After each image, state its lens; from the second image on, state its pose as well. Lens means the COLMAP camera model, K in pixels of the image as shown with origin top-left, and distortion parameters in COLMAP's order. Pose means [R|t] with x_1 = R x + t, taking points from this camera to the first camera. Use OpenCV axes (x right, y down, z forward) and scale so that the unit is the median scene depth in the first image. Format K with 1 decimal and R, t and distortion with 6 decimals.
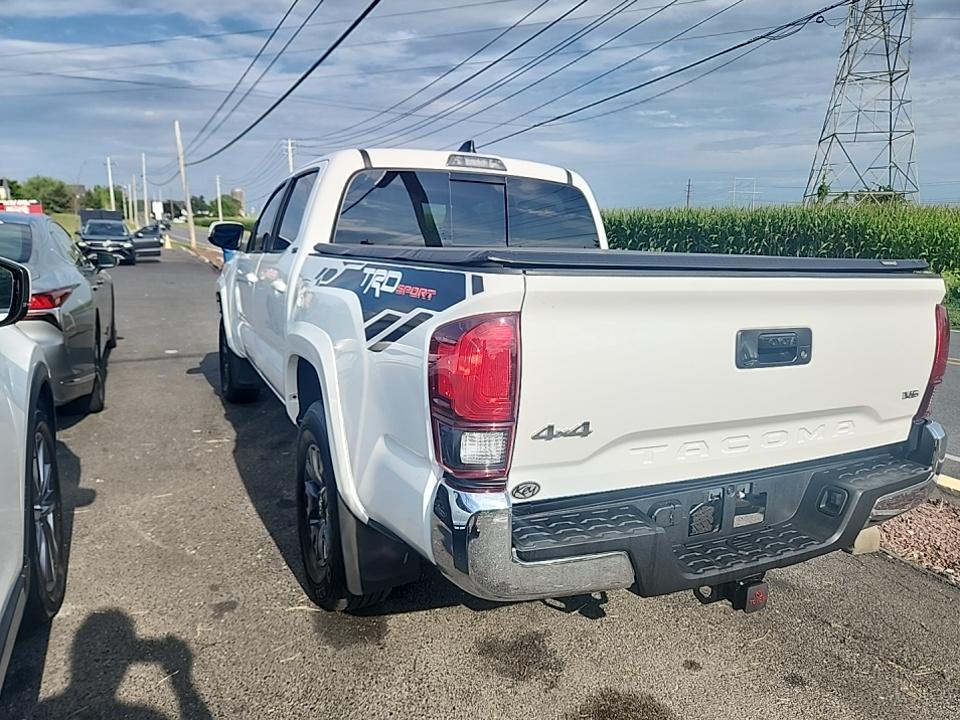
lens RADIAL K [[650.6, 0, 461.3], [0, 650.6, 369.5], [0, 0, 1]] dist [0.052872, -0.046945]
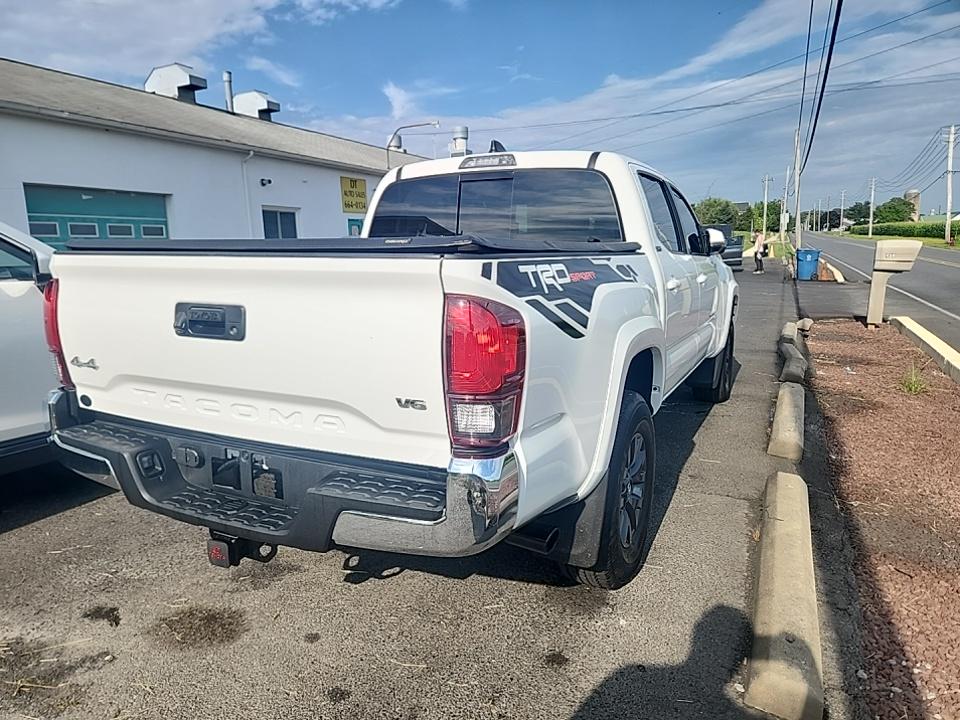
lens RADIAL K [[650.6, 0, 504.9], [0, 650.6, 369.5], [0, 0, 1]] dist [0.052872, -0.046945]
pose [[0.608477, 0.112131, -0.785610, 1.378979], [-0.125409, 0.991114, 0.044330, -0.053679], [0.783600, 0.071549, 0.617133, 0.605965]]
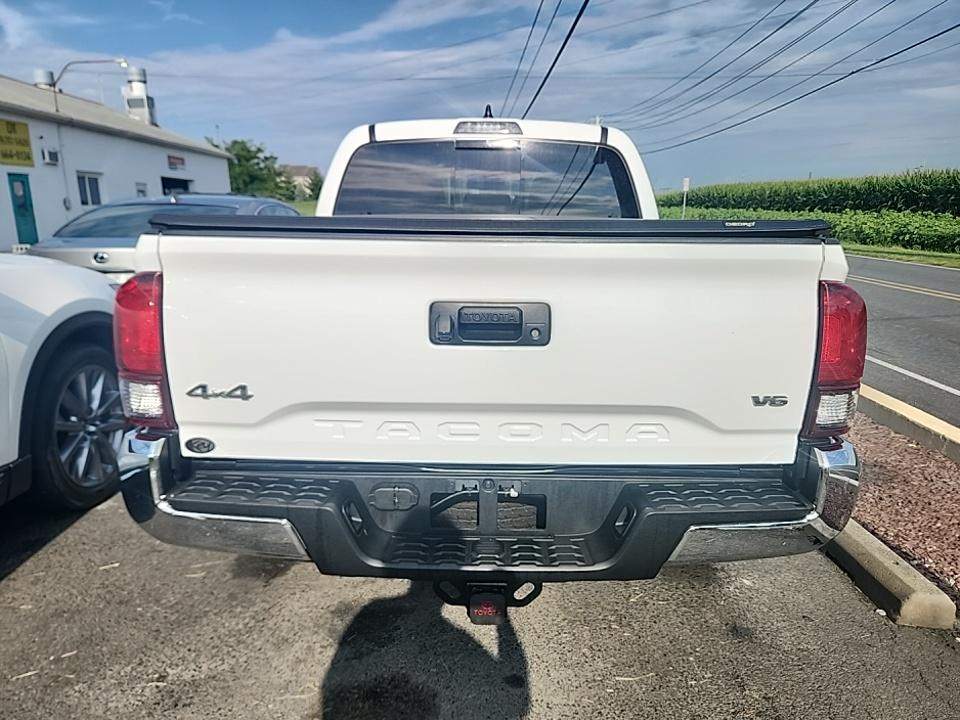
lens RADIAL K [[650.6, 0, 482.2], [0, 650.6, 361.2], [0, 0, 1]] dist [0.052872, -0.046945]
pose [[0.897564, 0.075068, -0.434447, 0.705056], [-0.065264, 0.997164, 0.037465, -0.013191], [0.436027, -0.005273, 0.899918, 0.189885]]
